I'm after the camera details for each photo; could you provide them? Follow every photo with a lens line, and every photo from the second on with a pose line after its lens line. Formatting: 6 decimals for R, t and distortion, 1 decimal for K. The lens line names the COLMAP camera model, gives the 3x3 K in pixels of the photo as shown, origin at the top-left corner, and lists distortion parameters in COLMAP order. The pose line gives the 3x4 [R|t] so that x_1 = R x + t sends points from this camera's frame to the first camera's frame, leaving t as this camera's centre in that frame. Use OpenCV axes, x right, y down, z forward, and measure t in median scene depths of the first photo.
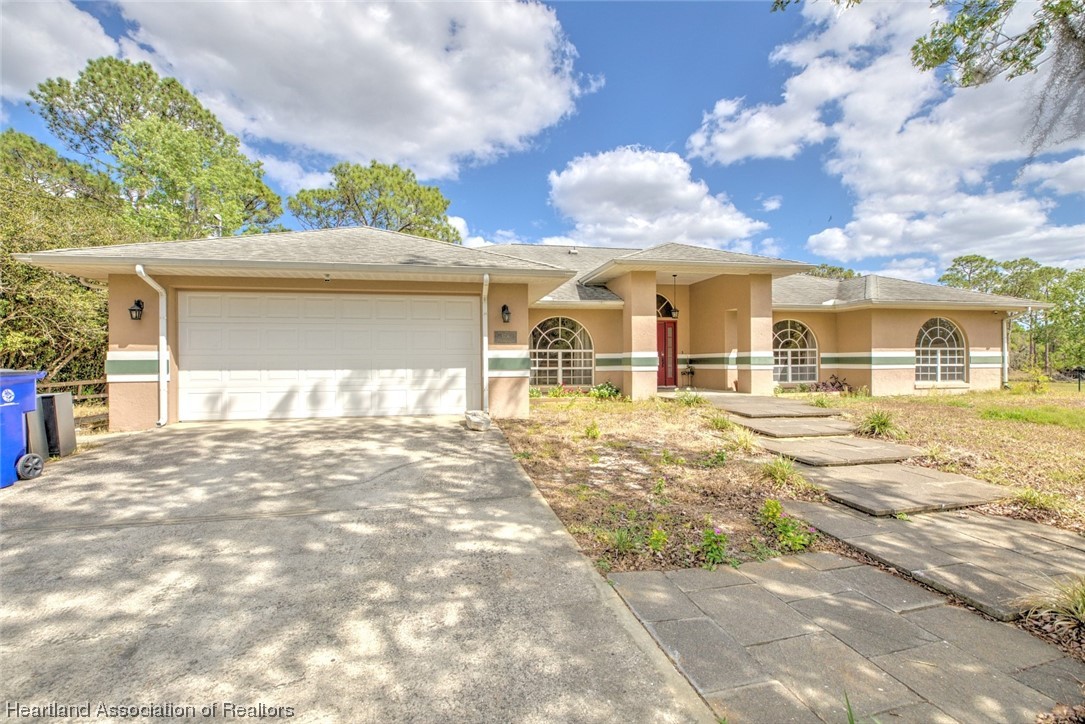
lens RADIAL K [[493.8, 0, 536.7], [0, 493.8, 357.4], [0, 0, 1]] dist [-0.004903, 0.000551]
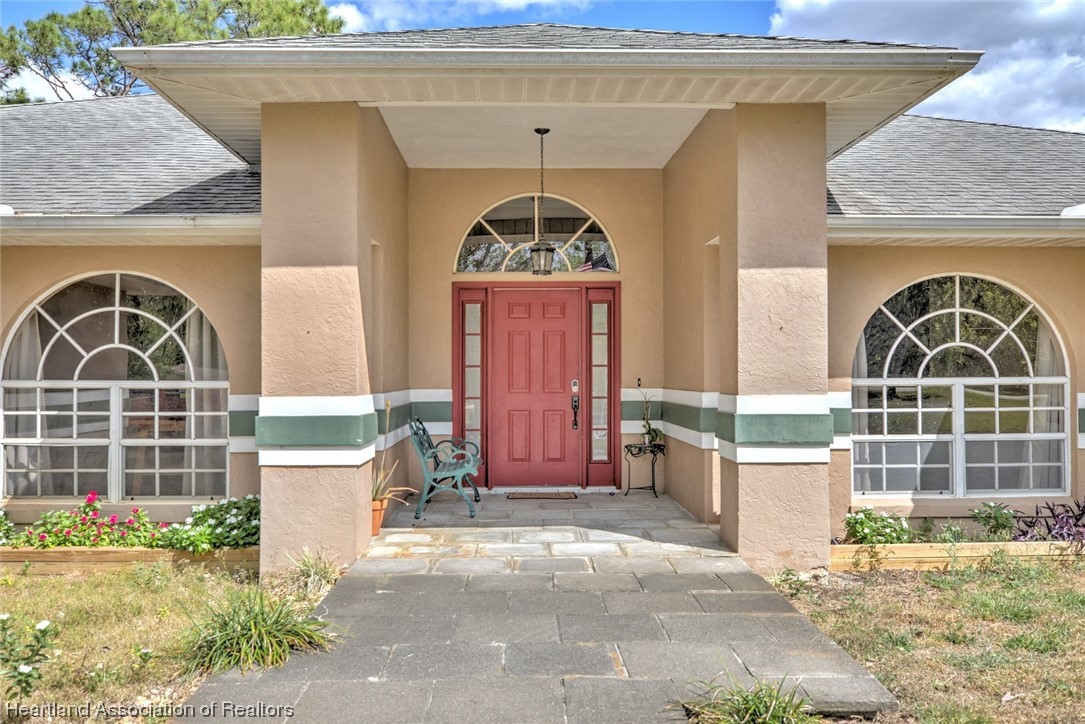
lens RADIAL K [[976.1, 0, 535.7], [0, 976.1, 360.1], [0, 0, 1]] dist [0.004295, -0.000332]
pose [[0.987062, 0.003645, -0.160296, 0.376366], [-0.003421, 0.999993, 0.001674, -0.028767], [0.160301, -0.001104, 0.987068, 0.422873]]
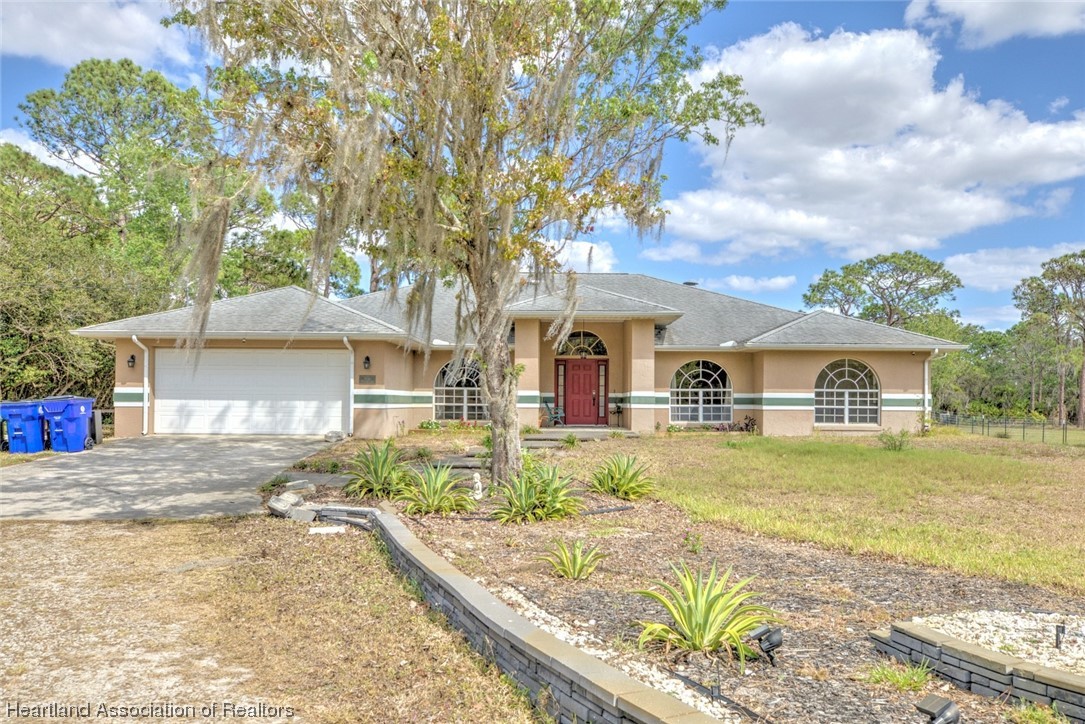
lens RADIAL K [[829.3, 0, 552.0], [0, 829.3, 371.7], [0, 0, 1]] dist [-0.010280, 0.011199]
pose [[0.981357, 0.006737, -0.192074, 0.559048], [-0.011880, 0.999601, -0.025635, -0.005677], [0.191824, 0.027439, 0.981046, -0.736699]]
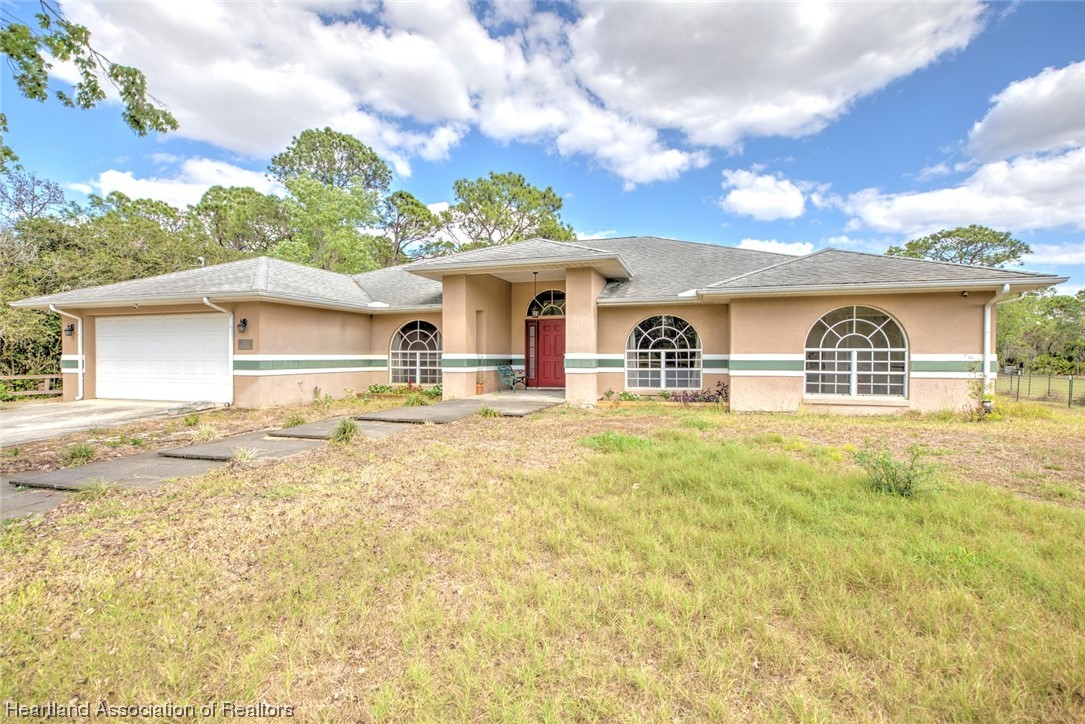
lens RADIAL K [[508.0, 0, 536.1], [0, 508.0, 357.4], [0, 0, 1]] dist [-0.009330, 0.000817]
pose [[0.876227, 0.008114, -0.481831, 0.768607], [-0.001463, 0.999898, 0.014177, -0.016214], [0.481897, -0.011717, 0.876149, 0.136855]]
